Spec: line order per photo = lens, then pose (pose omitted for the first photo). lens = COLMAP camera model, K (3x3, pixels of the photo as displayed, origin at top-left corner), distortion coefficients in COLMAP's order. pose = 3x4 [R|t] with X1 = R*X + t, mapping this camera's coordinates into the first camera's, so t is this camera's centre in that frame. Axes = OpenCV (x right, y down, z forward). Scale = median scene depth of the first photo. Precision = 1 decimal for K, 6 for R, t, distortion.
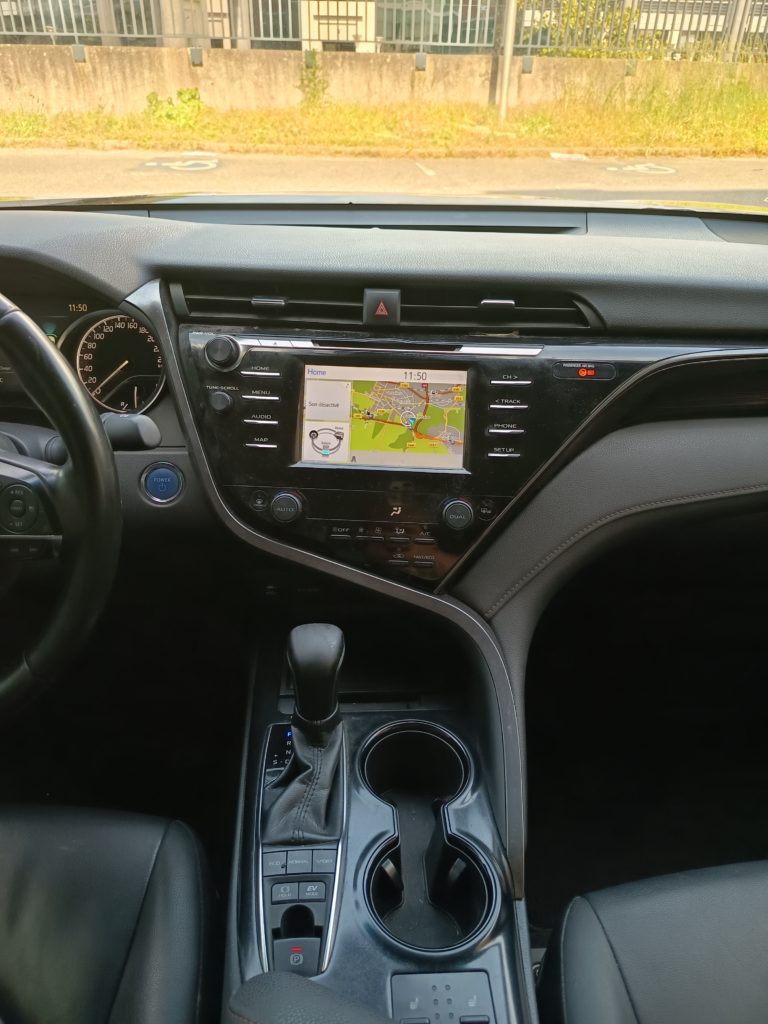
lens RADIAL K [[716.4, 0, 384.0], [0, 716.4, 512.0], [0, 0, 1]] dist [0.109931, -0.154454]
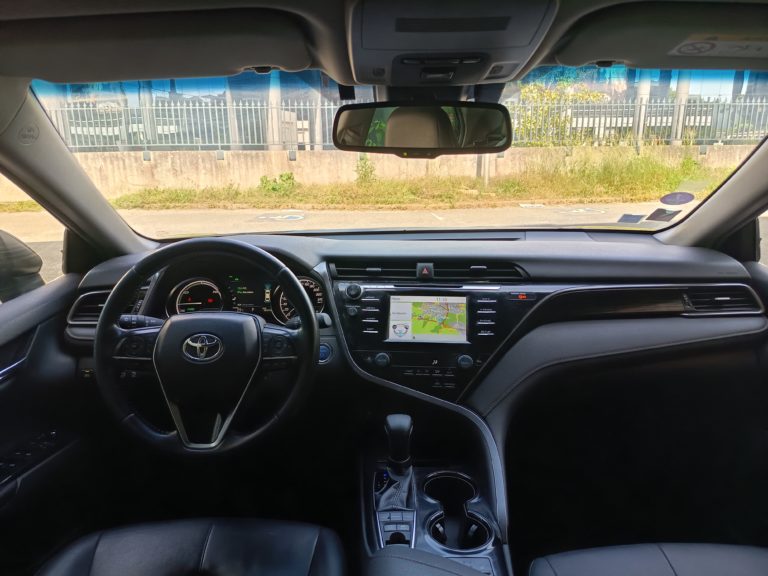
lens RADIAL K [[537.3, 0, 384.0], [0, 537.3, 288.0], [0, 0, 1]] dist [0.109931, -0.154454]
pose [[0.998638, -0.019625, -0.048334, -0.005183], [0.004016, 0.952708, -0.303861, 0.027206], [0.052011, 0.303254, 0.951489, -0.056068]]
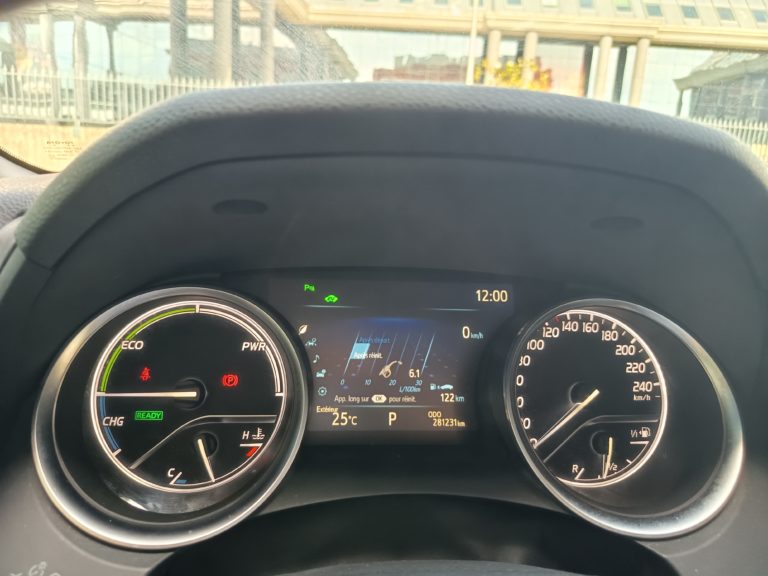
lens RADIAL K [[557.6, 0, 384.0], [0, 557.6, 288.0], [0, 0, 1]] dist [-0.011165, -0.006259]
pose [[0.998290, 0.022265, 0.054050, -0.062422], [-0.003929, 0.948091, -0.317973, -0.017162], [-0.058323, 0.317217, 0.946558, 0.068875]]
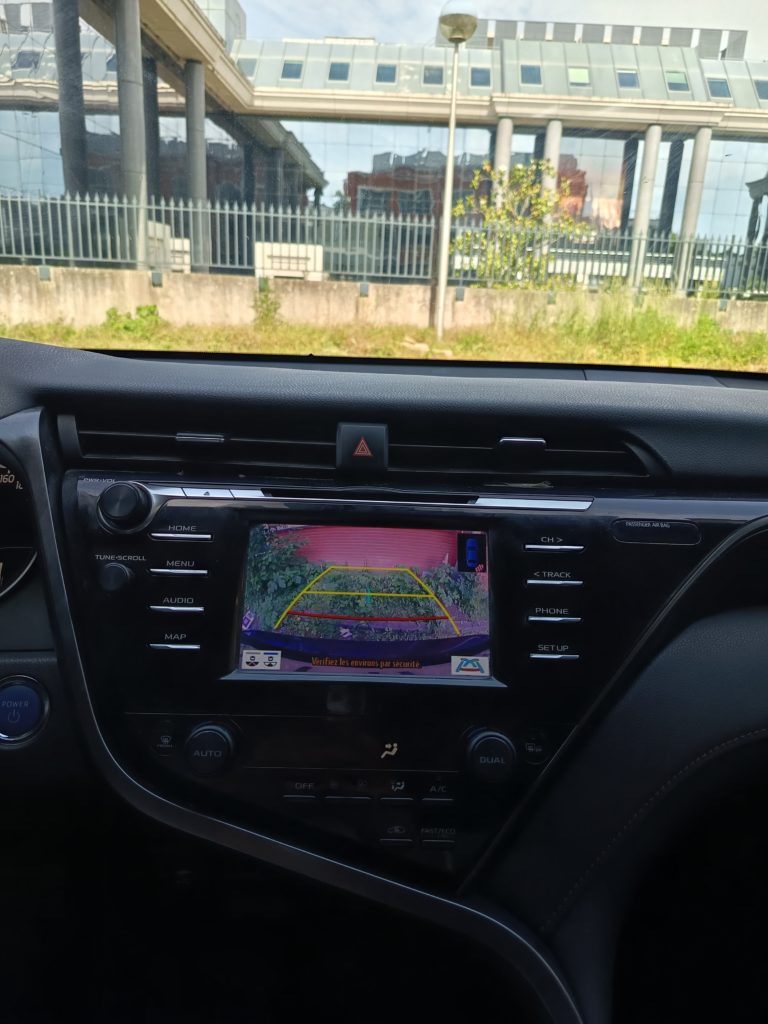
lens RADIAL K [[732.4, 0, 384.0], [0, 732.4, 512.0], [0, 0, 1]] dist [0.003696, -0.010588]
pose [[0.997233, 0.000817, 0.074331, -0.003603], [0.018693, 0.965051, -0.261396, -0.003485], [-0.071946, 0.262062, 0.962365, 0.034110]]
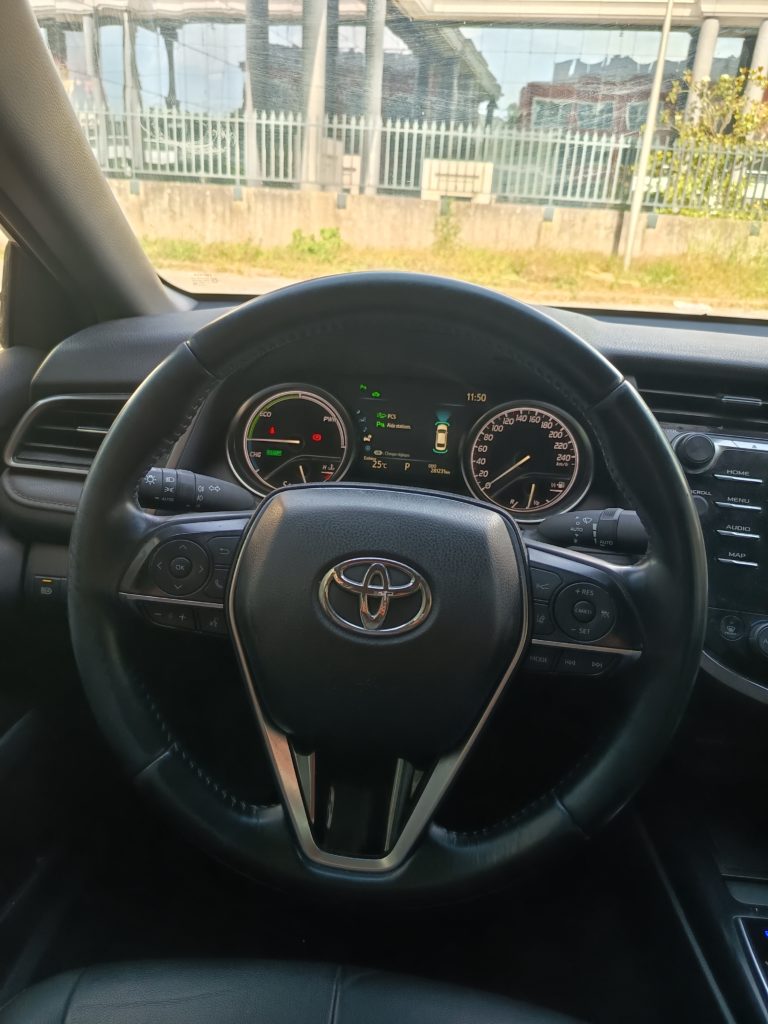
lens RADIAL K [[739.3, 0, 387.6], [0, 739.3, 510.0], [0, 0, 1]] dist [0.009544, -0.030263]
pose [[0.990792, 0.083782, -0.106355, -0.049425], [-0.100721, 0.981058, -0.165473, 0.003273], [0.090477, 0.174661, 0.980463, 0.010750]]
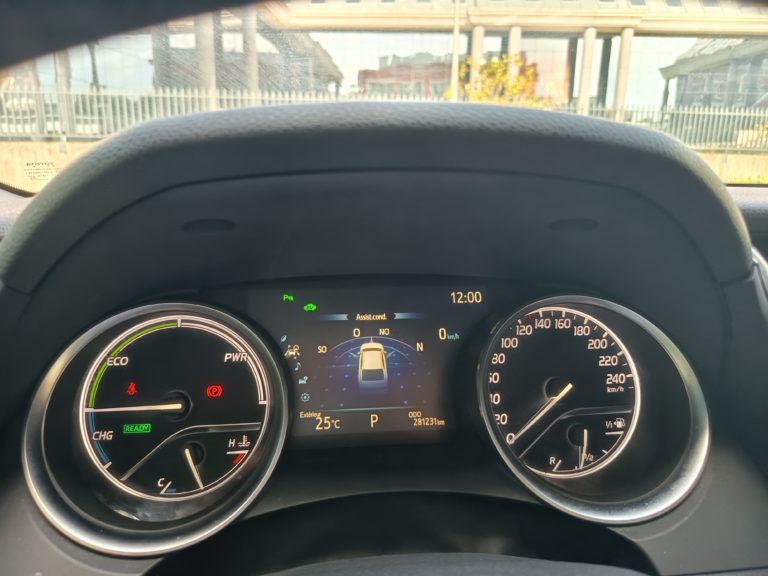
lens RADIAL K [[555.8, 0, 381.7], [0, 555.8, 298.5], [0, 0, 1]] dist [-0.004952, -0.012176]
pose [[0.997984, -0.023429, 0.058984, -0.060809], [0.040265, 0.952115, -0.303077, -0.017085], [-0.049059, 0.304841, 0.951139, 0.067419]]
